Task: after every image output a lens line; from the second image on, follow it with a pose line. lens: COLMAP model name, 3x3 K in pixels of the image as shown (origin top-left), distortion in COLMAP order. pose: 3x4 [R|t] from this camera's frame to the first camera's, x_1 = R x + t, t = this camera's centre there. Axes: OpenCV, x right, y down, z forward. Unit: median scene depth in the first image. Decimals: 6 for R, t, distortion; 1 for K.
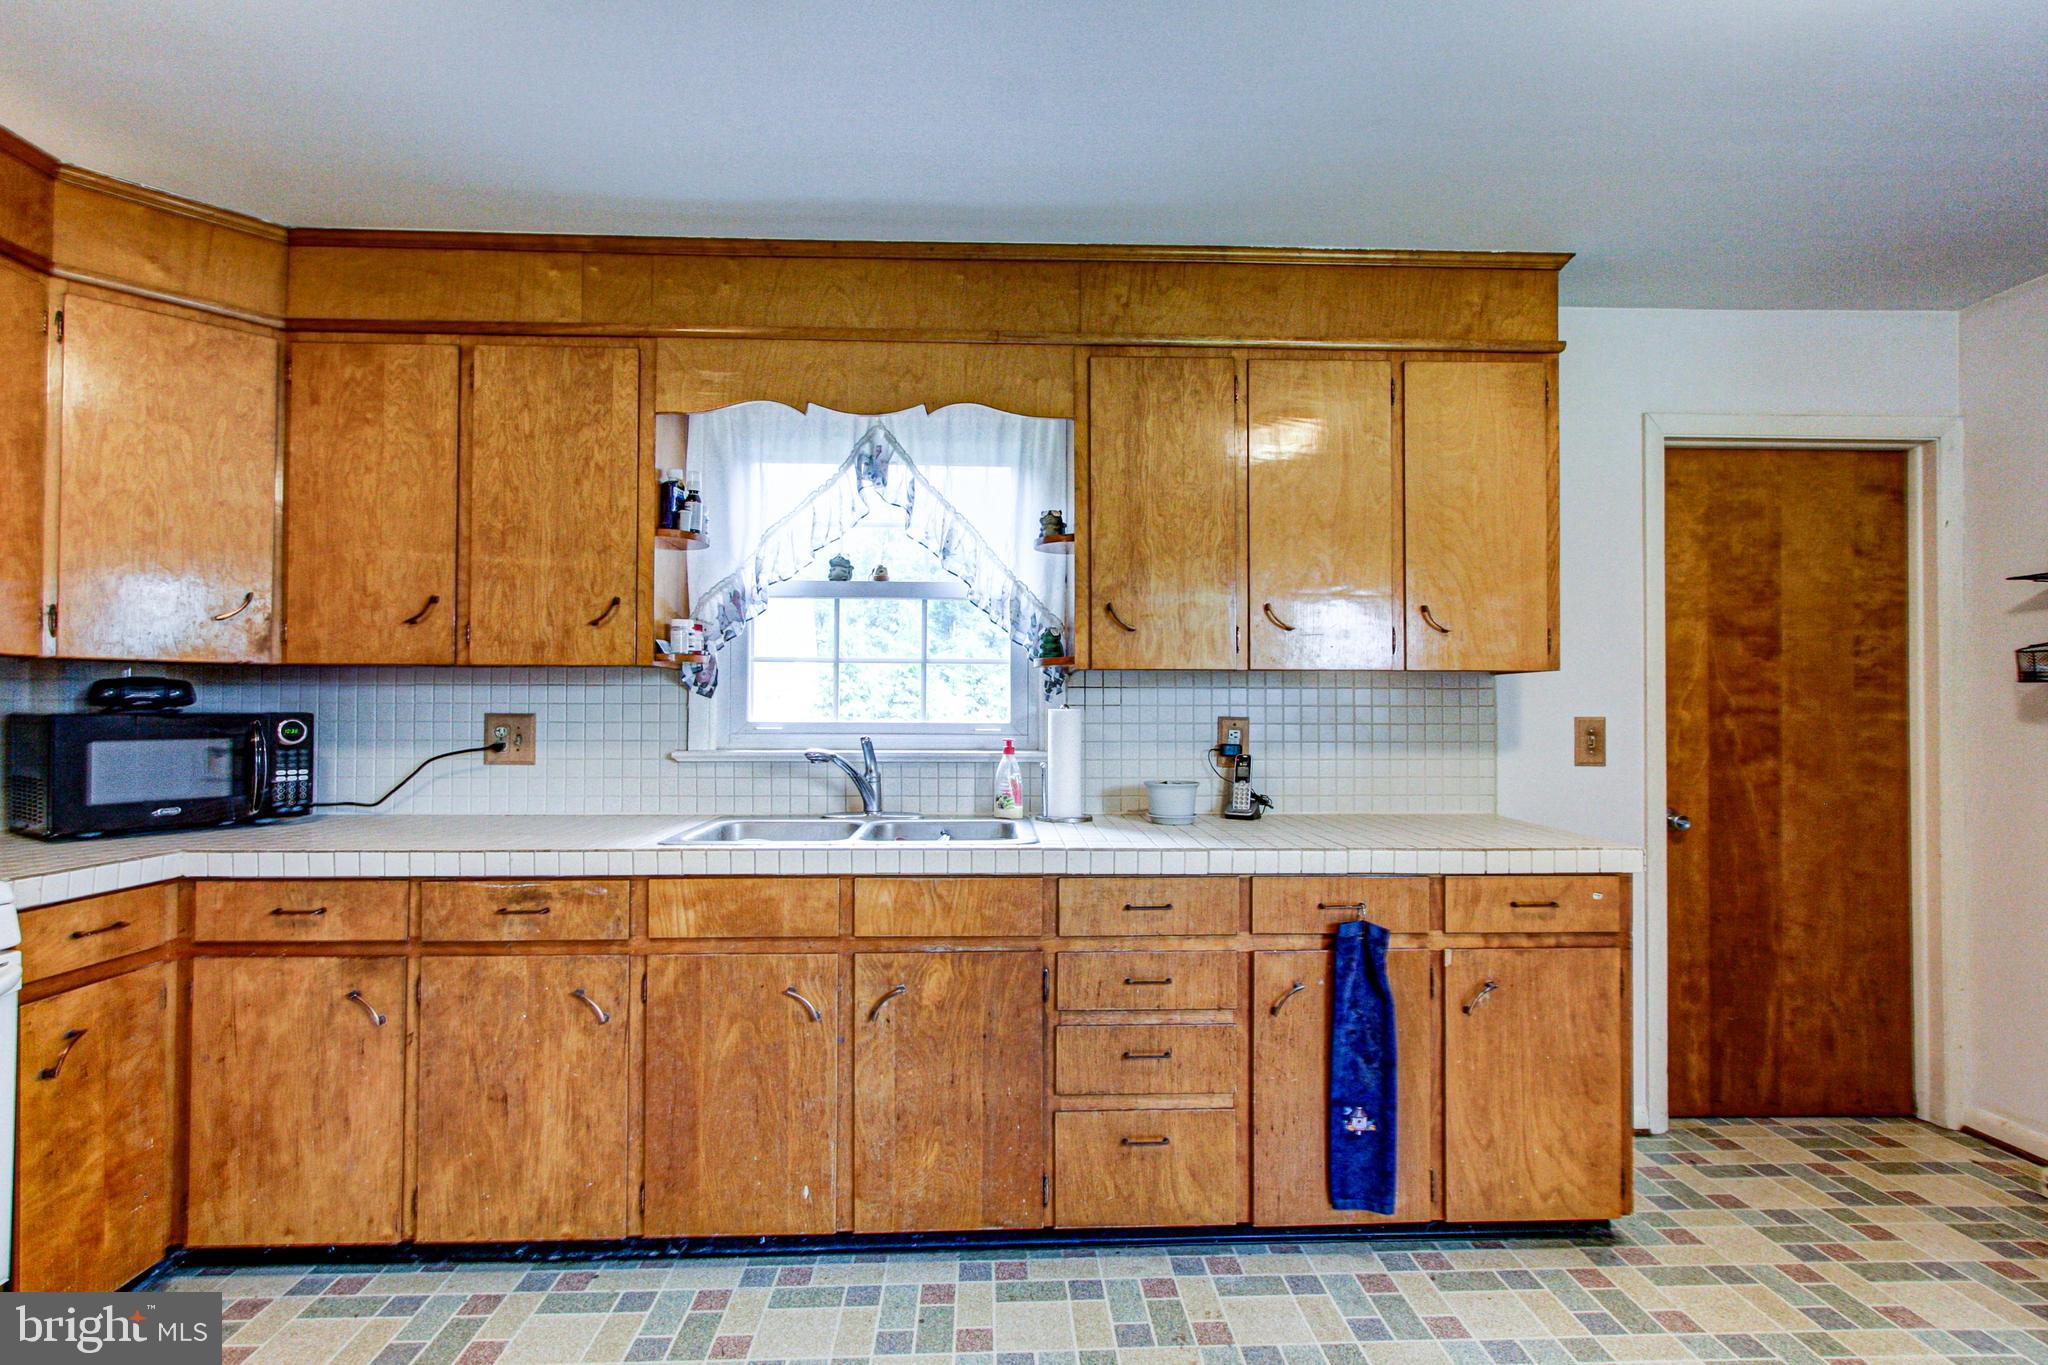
lens RADIAL K [[1003.4, 0, 1018.1], [0, 1003.4, 692.8], [0, 0, 1]] dist [-0.004119, 0.008015]
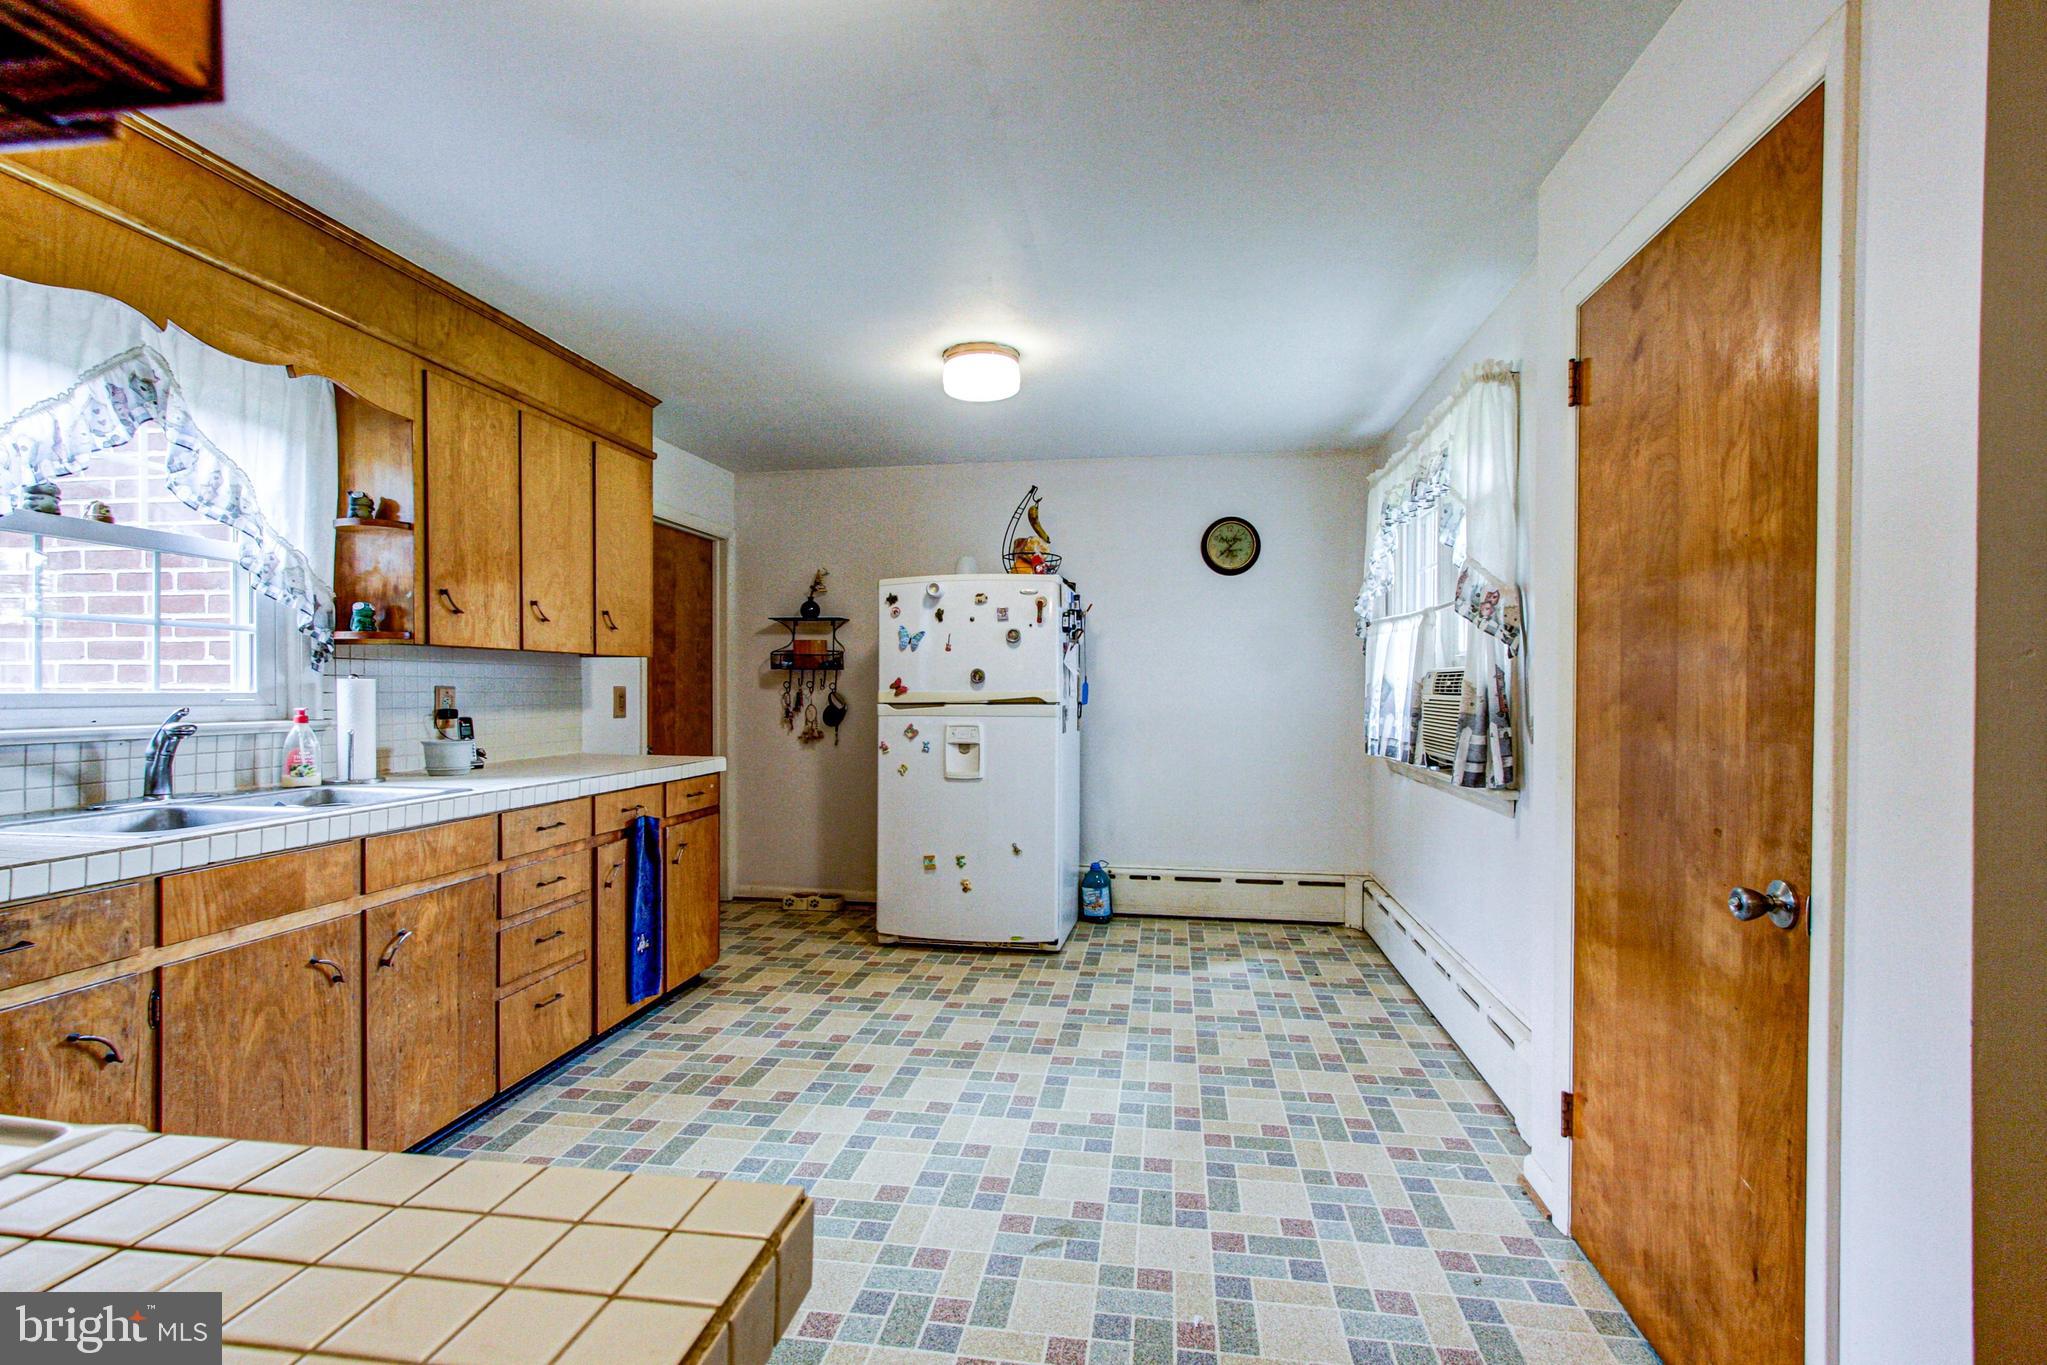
lens RADIAL K [[971.6, 0, 1021.0], [0, 971.6, 690.0], [0, 0, 1]] dist [-0.001013, 0.000429]
pose [[0.190774, -0.004588, 0.981623, -1.018251], [-0.017439, 0.999815, 0.008062, 0.009369], [-0.981479, -0.018656, 0.190659, 0.136721]]
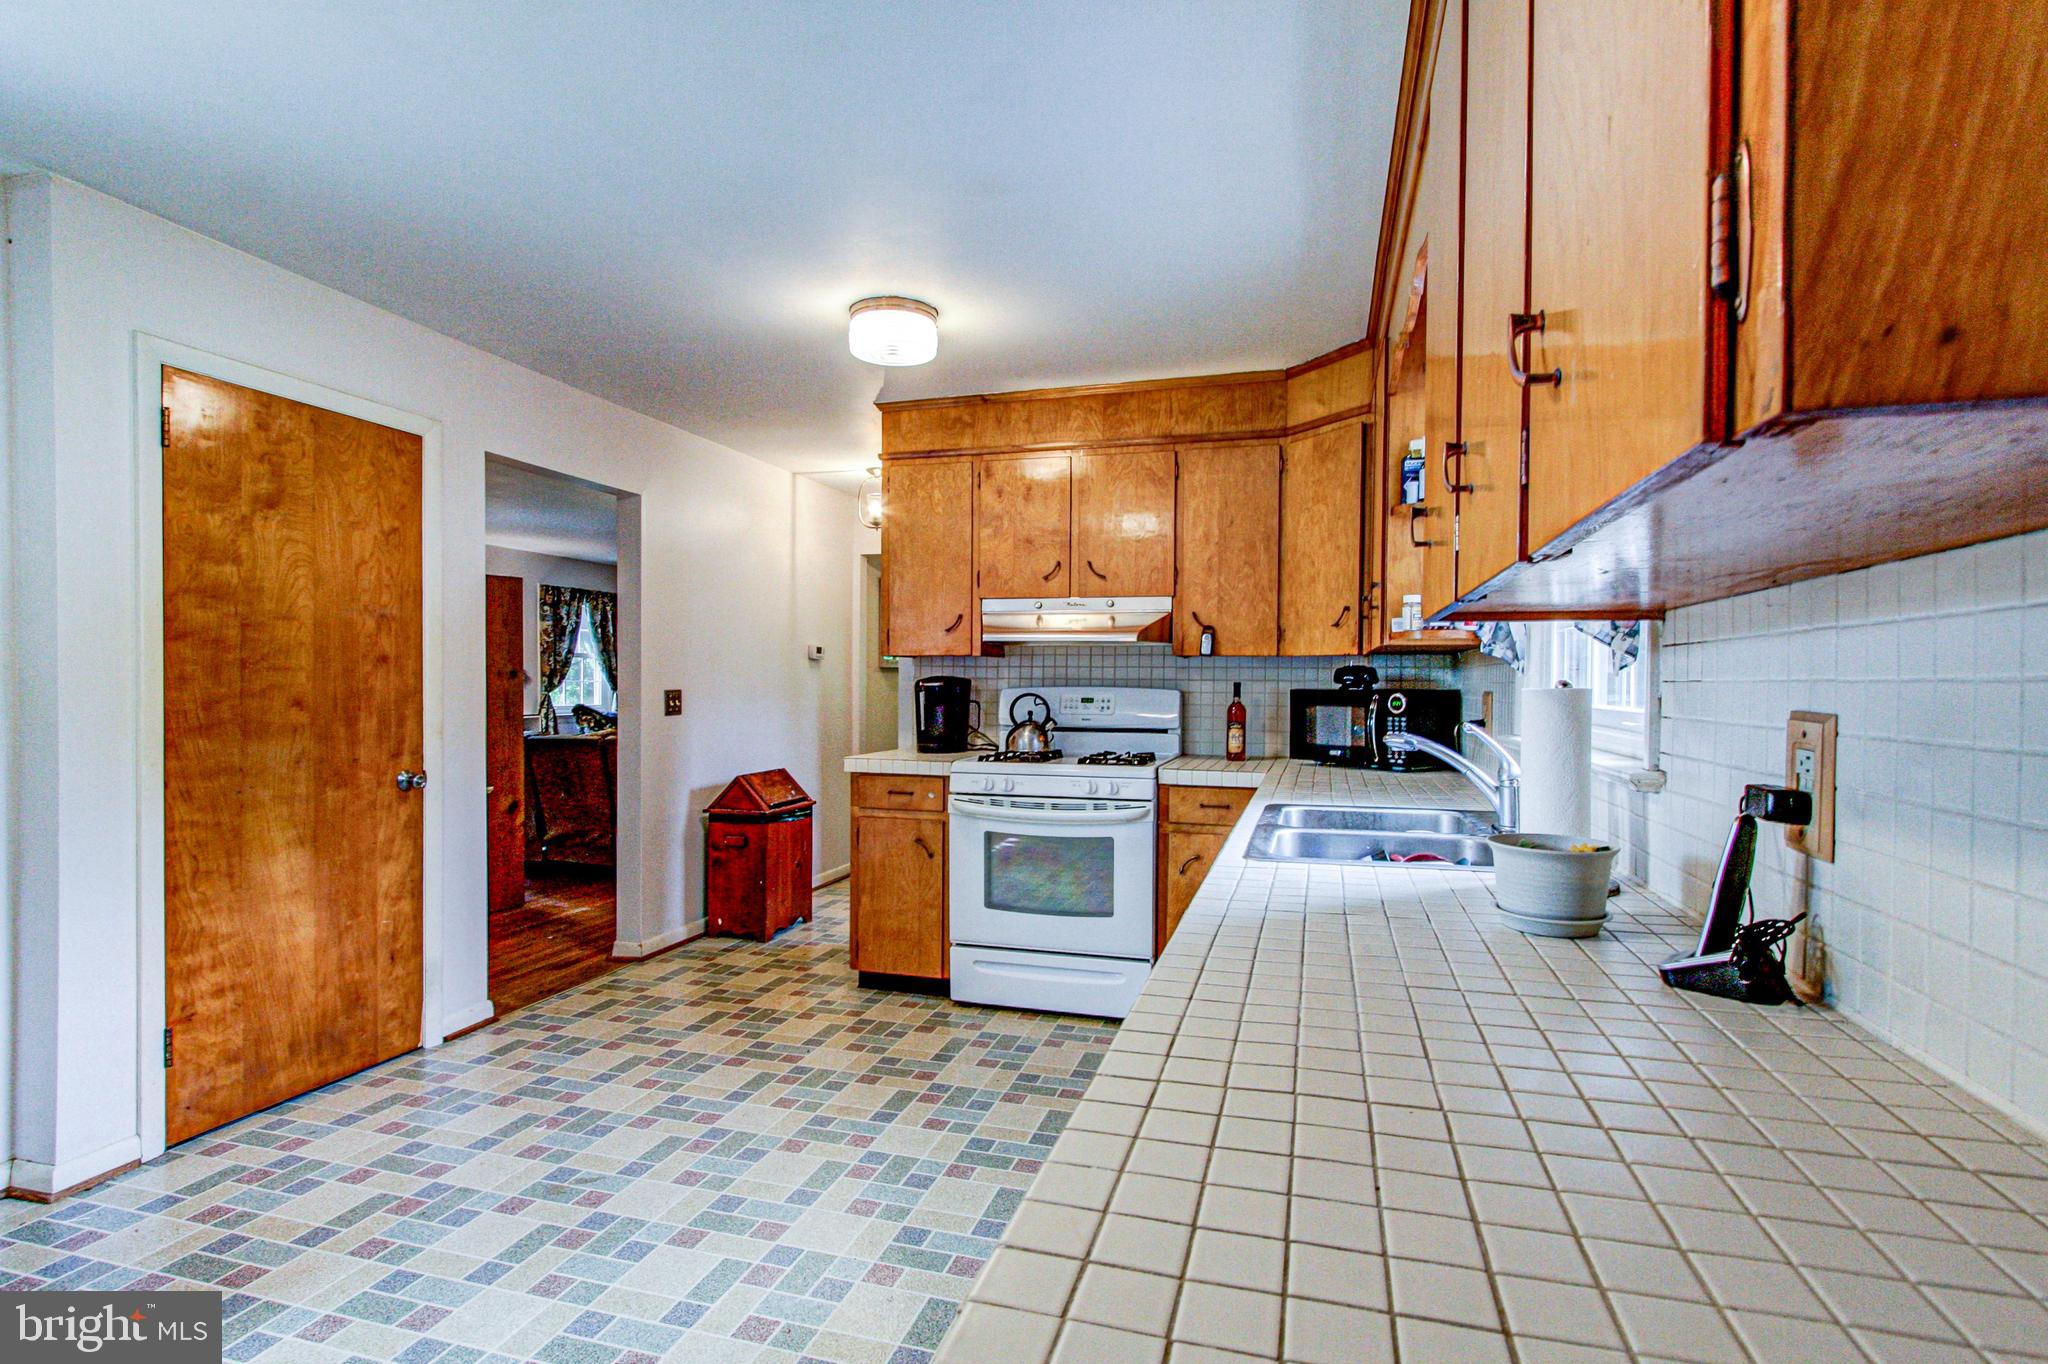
lens RADIAL K [[995.3, 0, 1027.4], [0, 995.3, 696.2], [0, 0, 1]] dist [-0.001606, 0.000320]
pose [[-0.300097, 0.009182, -0.953864, 0.808742], [0.008954, 0.999937, 0.006808, 0.017863], [0.953867, -0.006498, -0.300161, 1.081556]]
